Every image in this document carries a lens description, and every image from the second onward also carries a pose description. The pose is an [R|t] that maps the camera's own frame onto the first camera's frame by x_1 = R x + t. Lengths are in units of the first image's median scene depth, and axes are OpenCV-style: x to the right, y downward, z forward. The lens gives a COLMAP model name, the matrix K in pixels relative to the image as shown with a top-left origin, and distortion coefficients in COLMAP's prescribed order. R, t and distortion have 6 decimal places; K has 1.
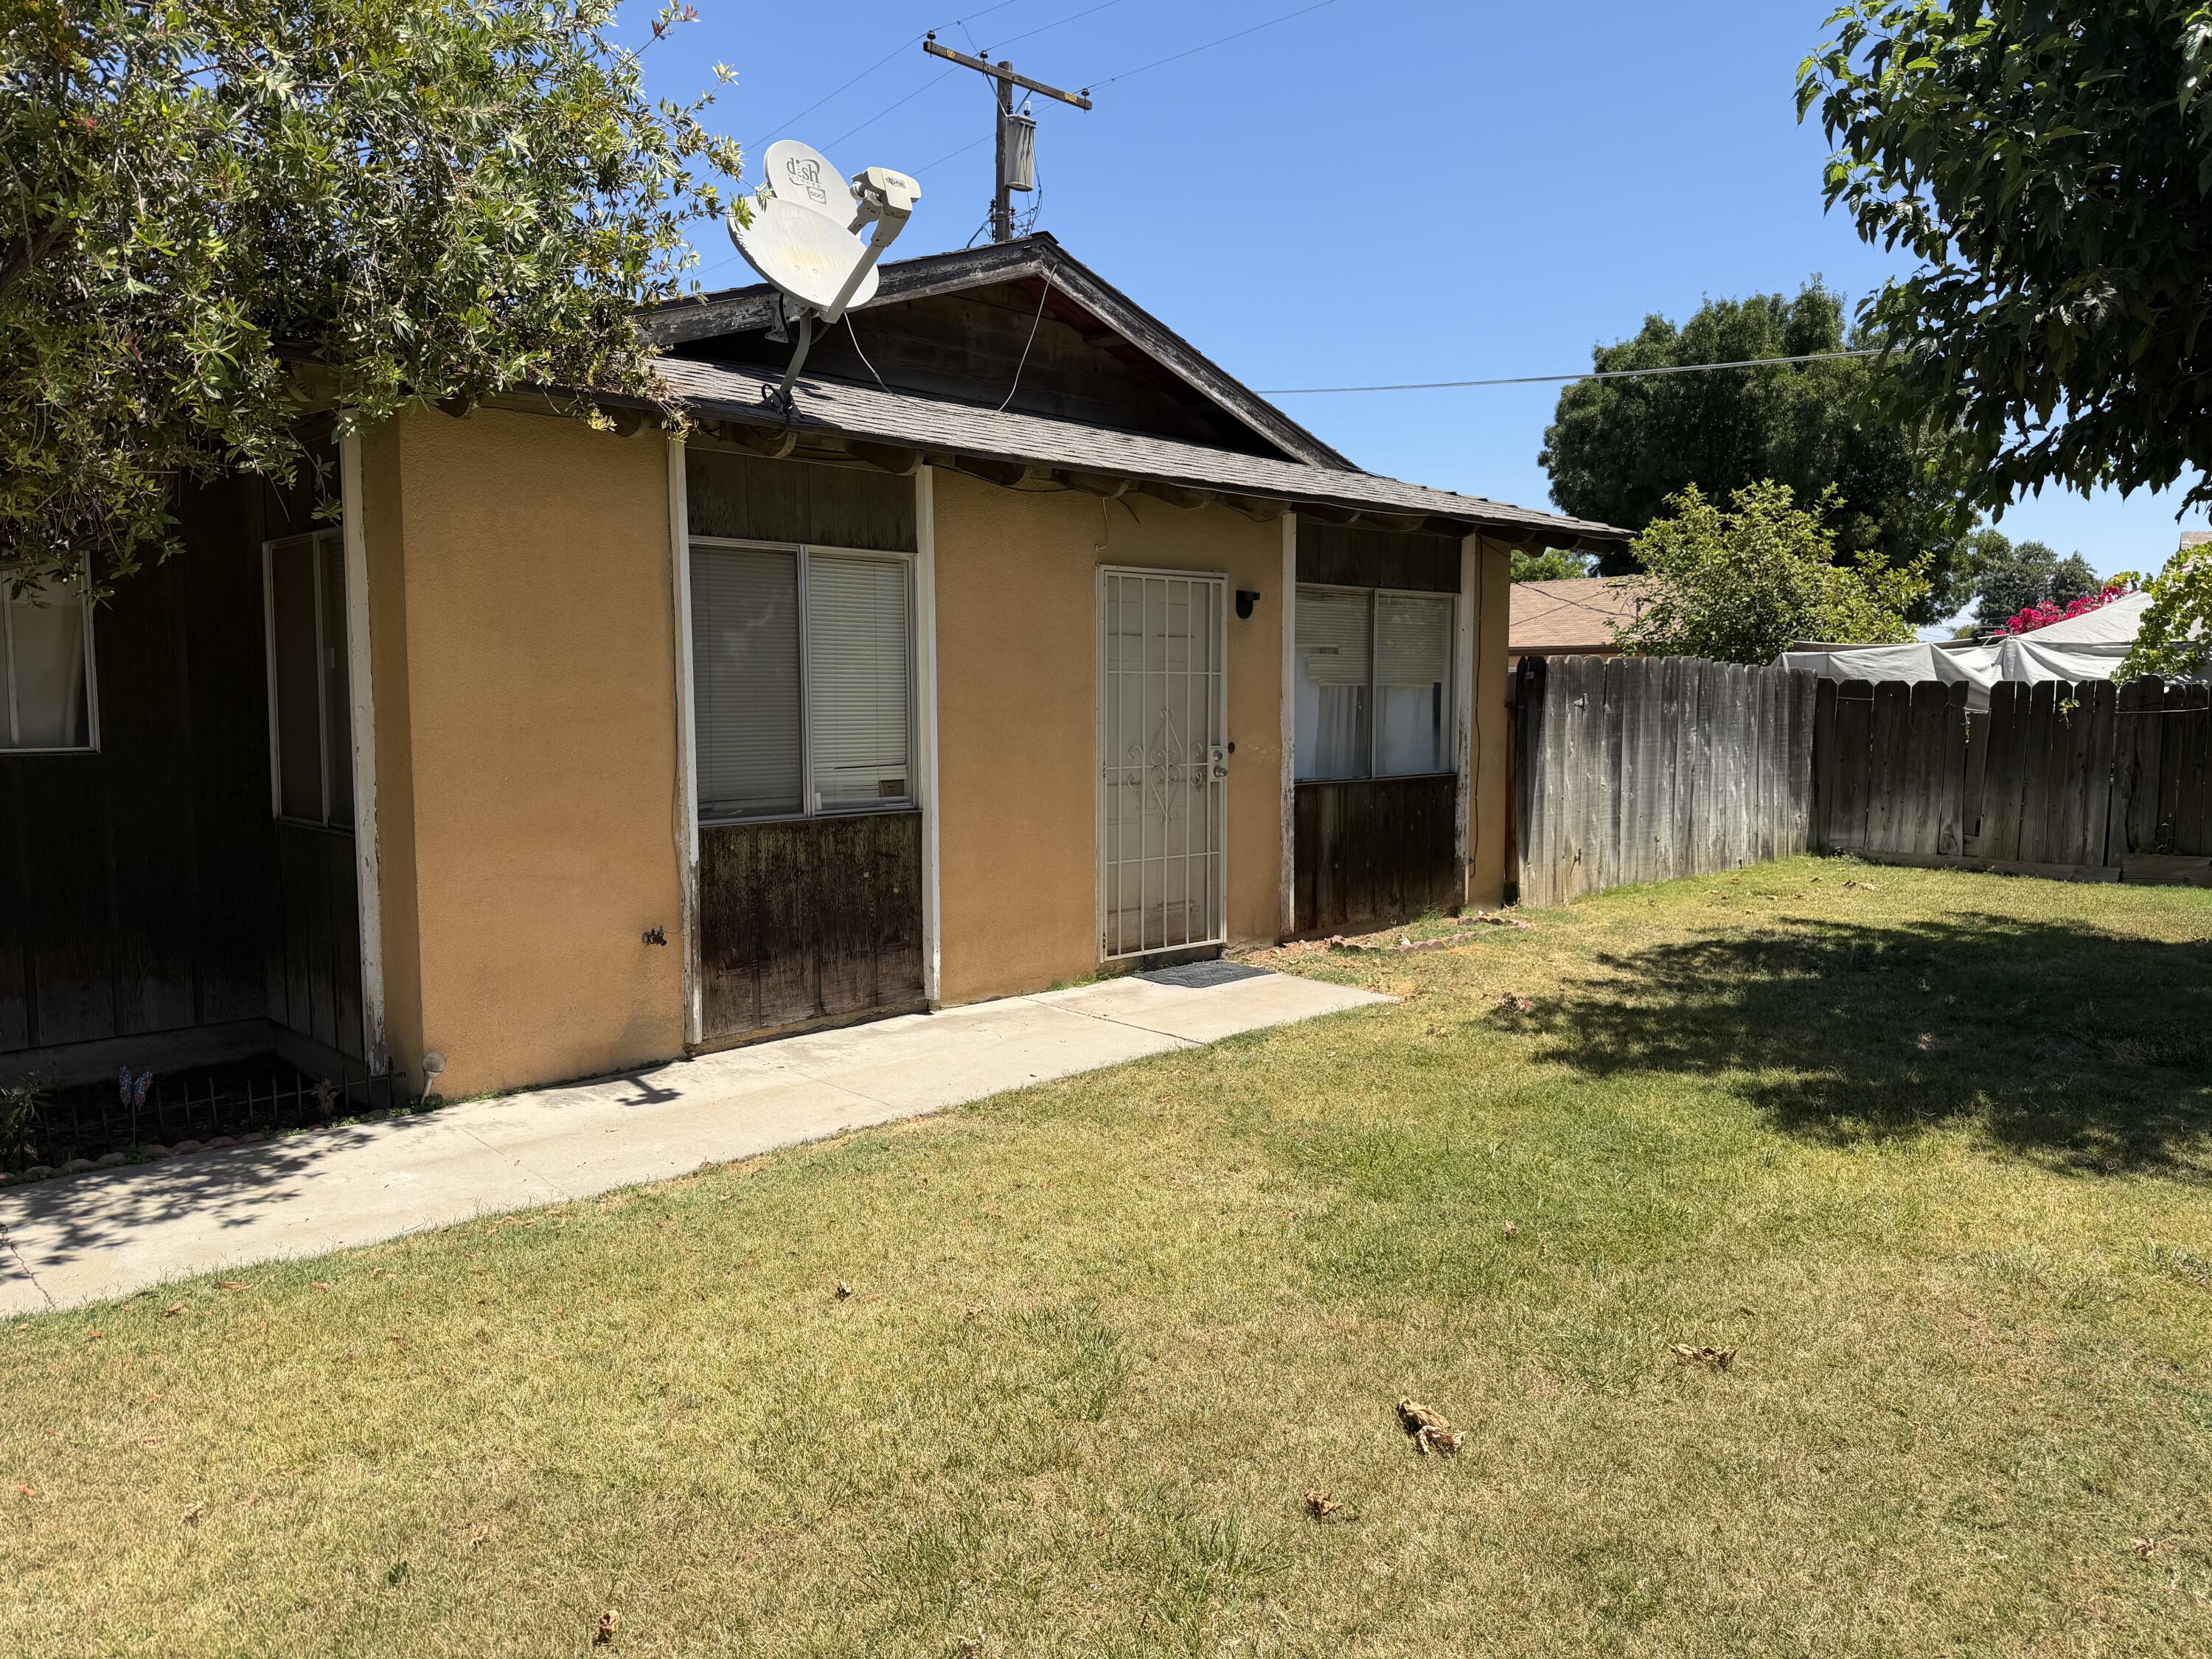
lens RADIAL K [[1556.6, 0, 1109.2], [0, 1556.6, 818.7], [0, 0, 1]] dist [0.026555, -0.000496]
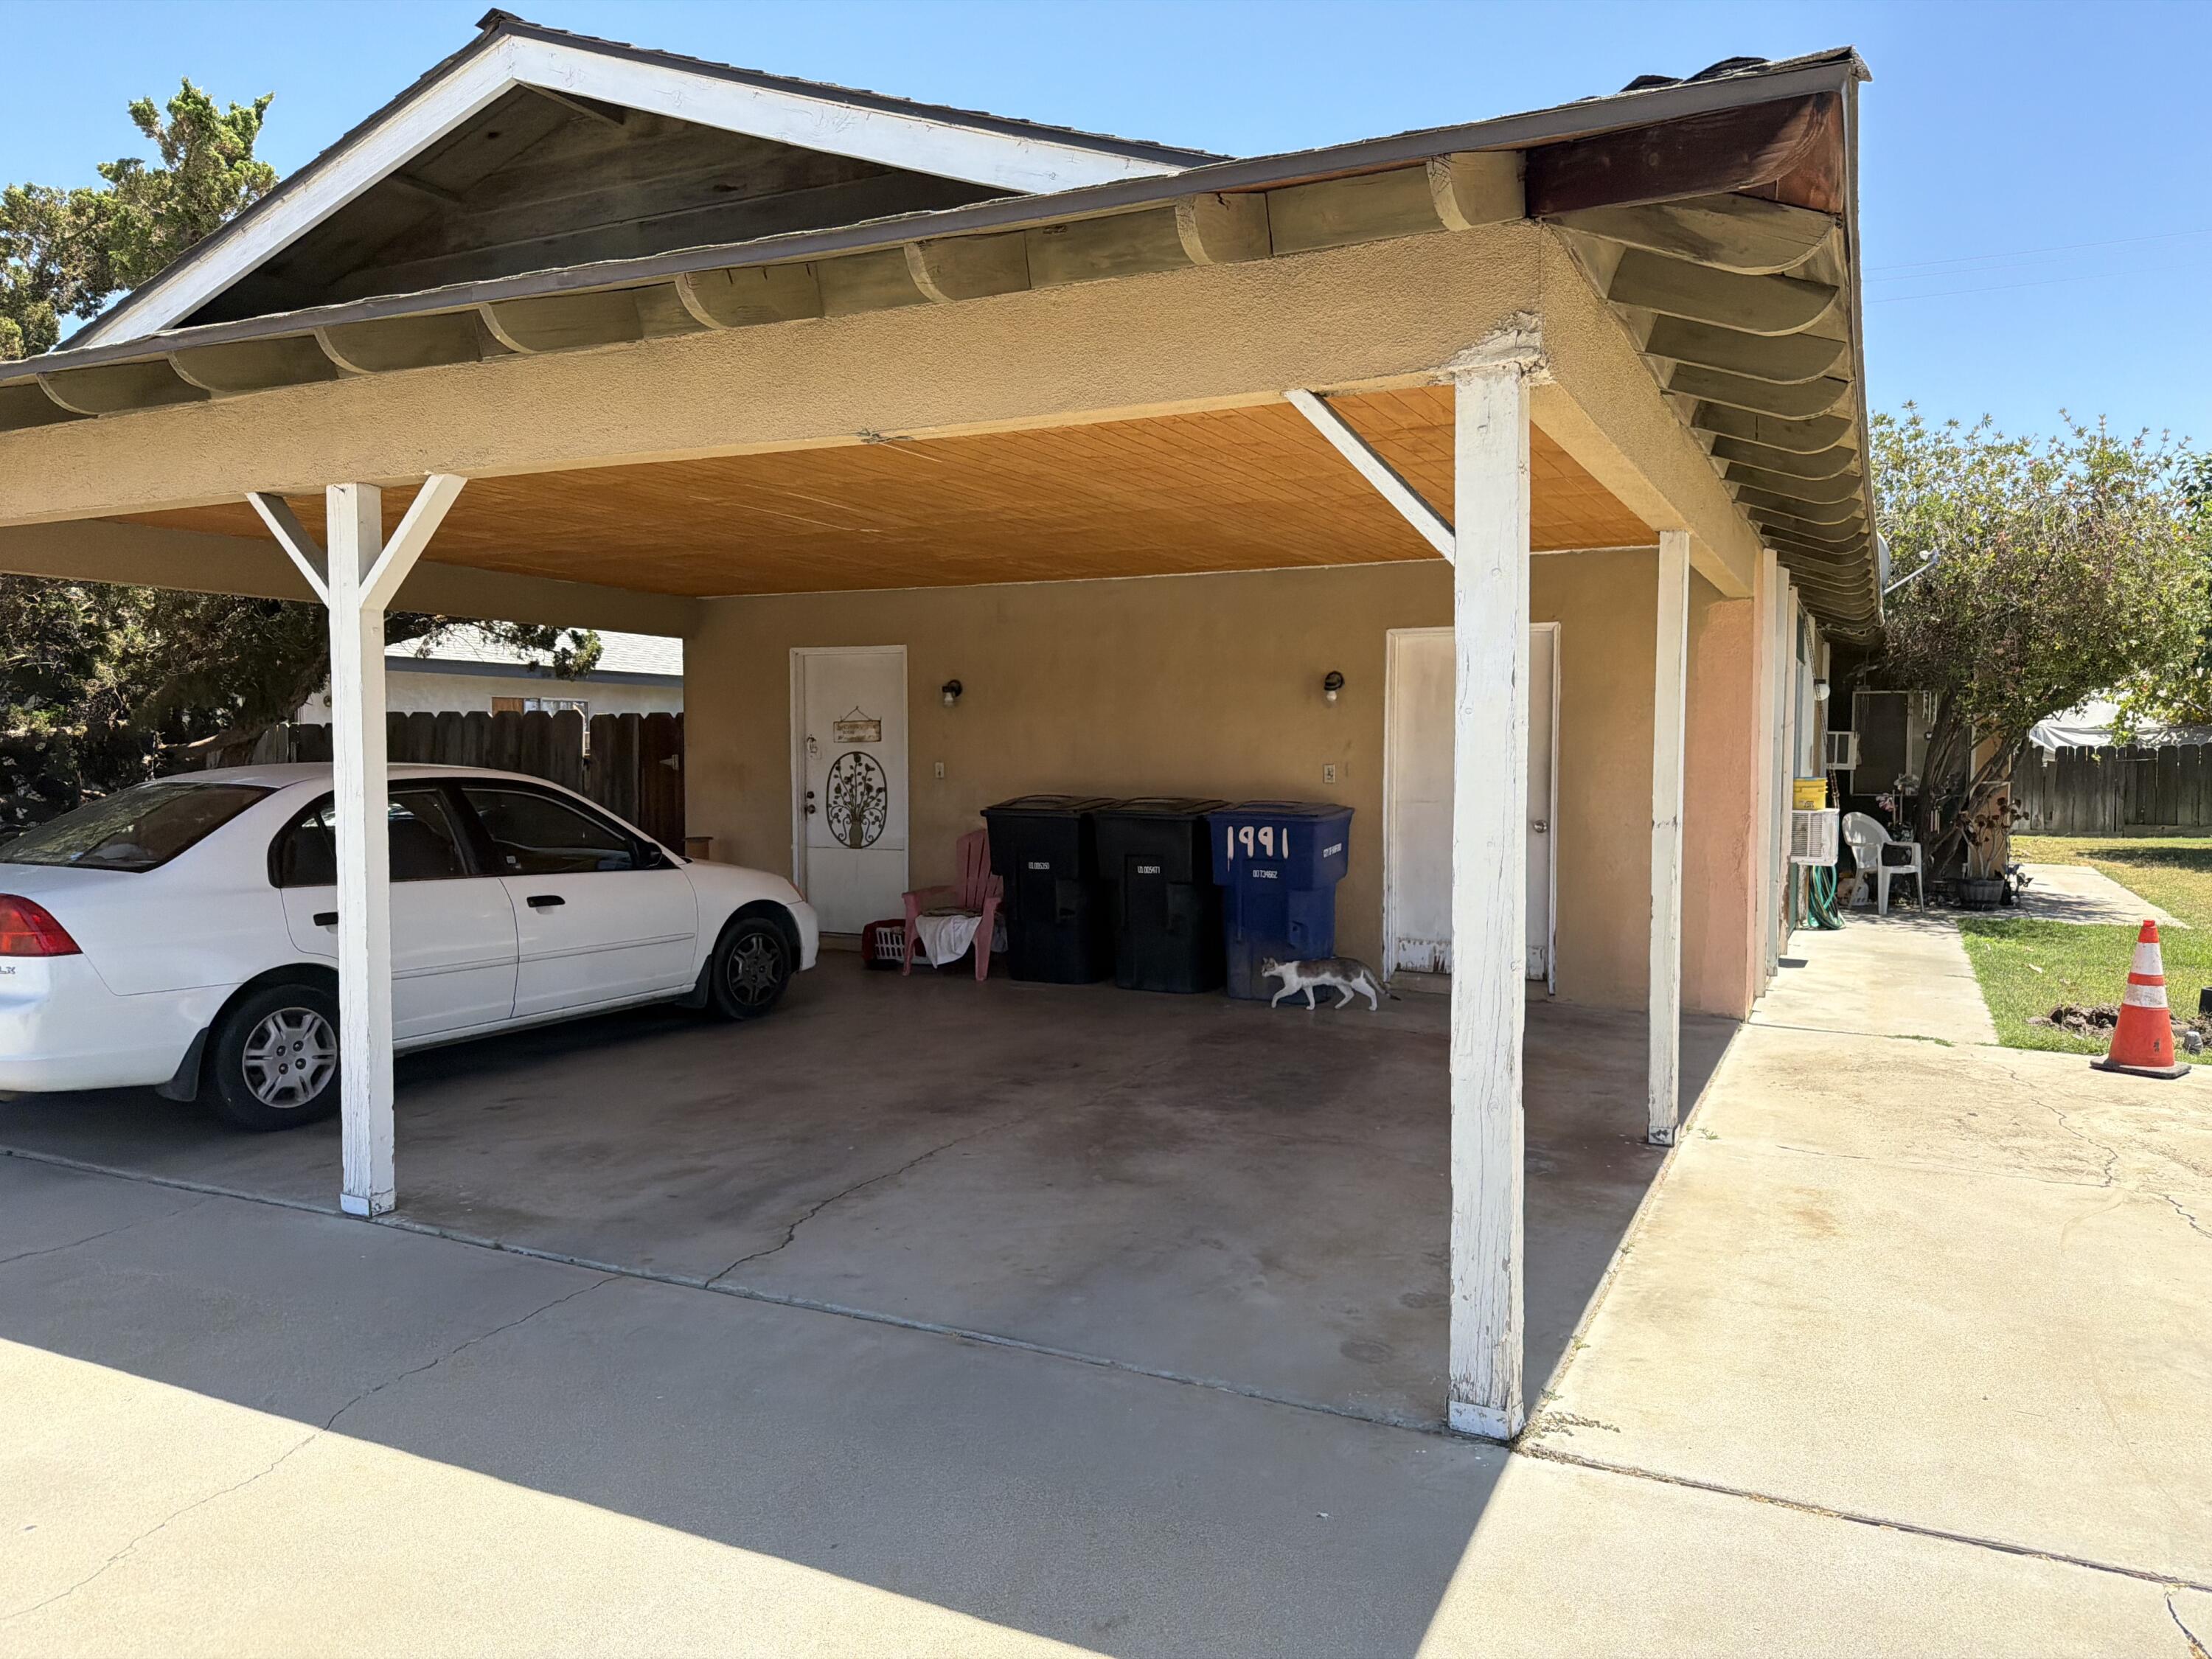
lens RADIAL K [[1556.6, 0, 1109.2], [0, 1556.6, 818.7], [0, 0, 1]] dist [0.026555, -0.000496]
pose [[0.938052, -0.009948, 0.346351, -1.645832], [0.022635, 0.999212, -0.032605, 0.060472], [-0.345753, 0.038425, 0.937538, -0.650376]]
